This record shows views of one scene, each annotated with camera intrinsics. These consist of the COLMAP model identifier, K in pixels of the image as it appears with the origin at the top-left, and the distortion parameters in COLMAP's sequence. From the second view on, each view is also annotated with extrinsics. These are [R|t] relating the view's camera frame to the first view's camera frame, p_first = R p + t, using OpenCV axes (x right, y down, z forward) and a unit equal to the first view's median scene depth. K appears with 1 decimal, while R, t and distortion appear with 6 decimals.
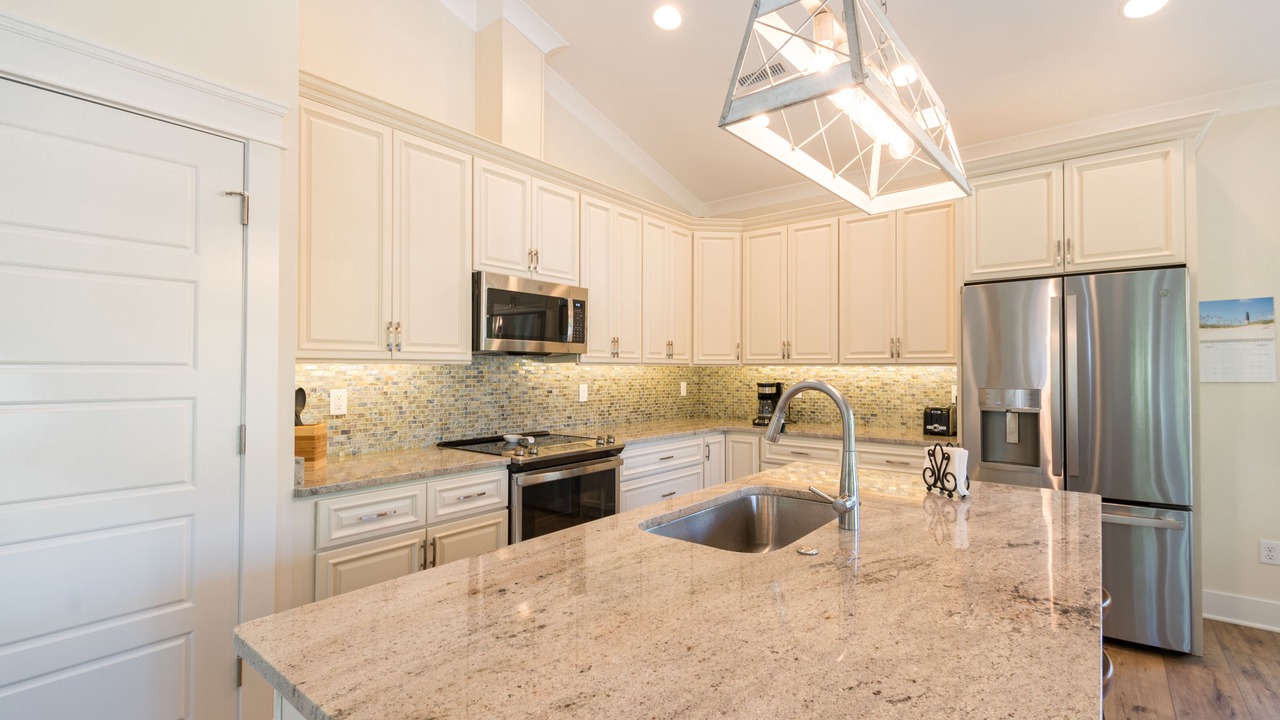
lens RADIAL K [[568.4, 0, 647.0], [0, 568.4, 363.6], [0, 0, 1]] dist [0.002631, -0.008393]
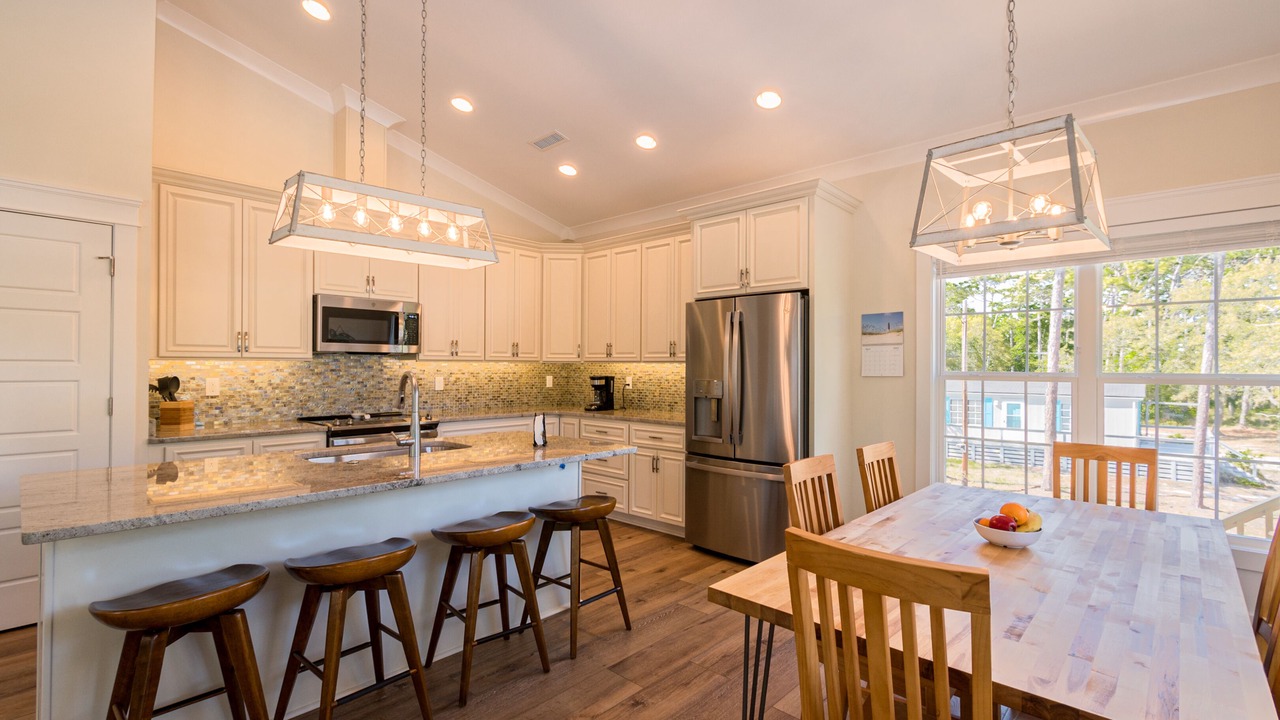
lens RADIAL K [[568.4, 0, 647.0], [0, 568.4, 363.6], [0, 0, 1]] dist [0.002631, -0.008393]
pose [[0.998587, 0.003628, -0.053021, 0.480538], [-0.003278, 0.999972, 0.006683, -0.003526], [0.053044, -0.006500, 0.998571, -0.287959]]
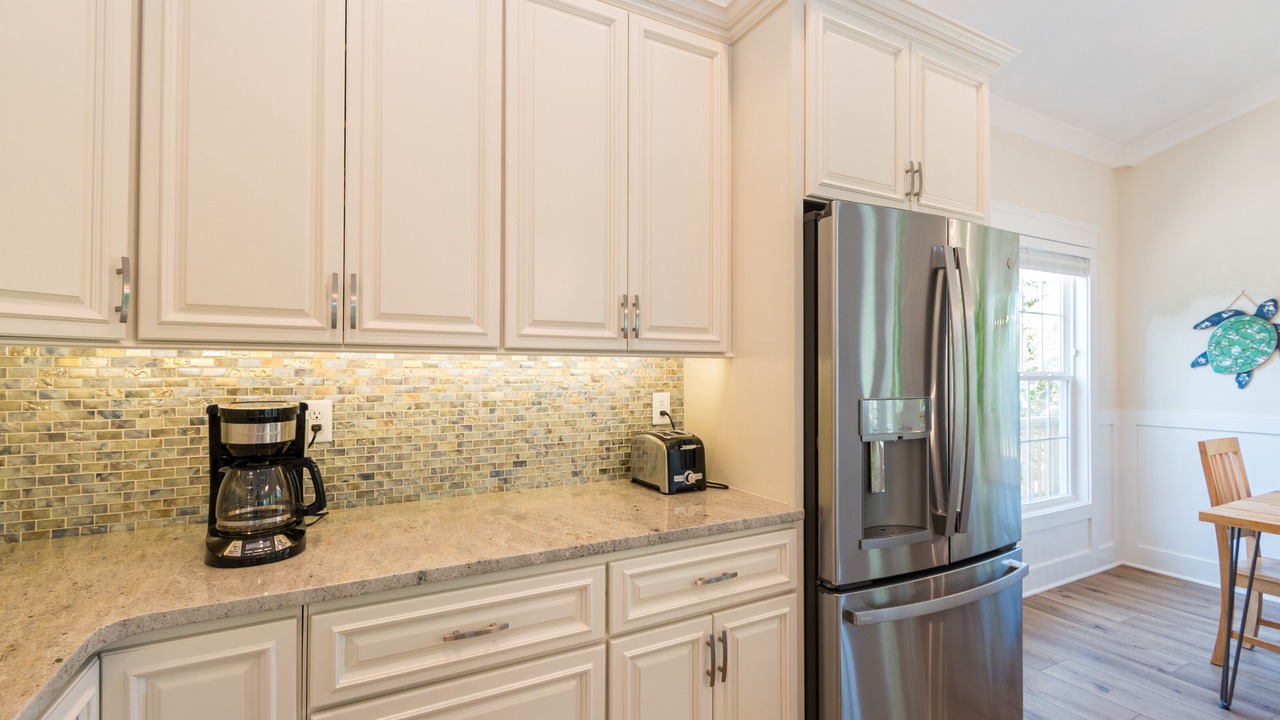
lens RADIAL K [[568.4, 0, 647.0], [0, 568.4, 363.6], [0, 0, 1]] dist [0.002631, -0.008393]
pose [[0.372697, 0.007149, 0.927926, 0.015273], [-0.013052, 0.999912, -0.002461, 0.011983], [-0.927861, -0.011194, 0.372757, 0.881430]]
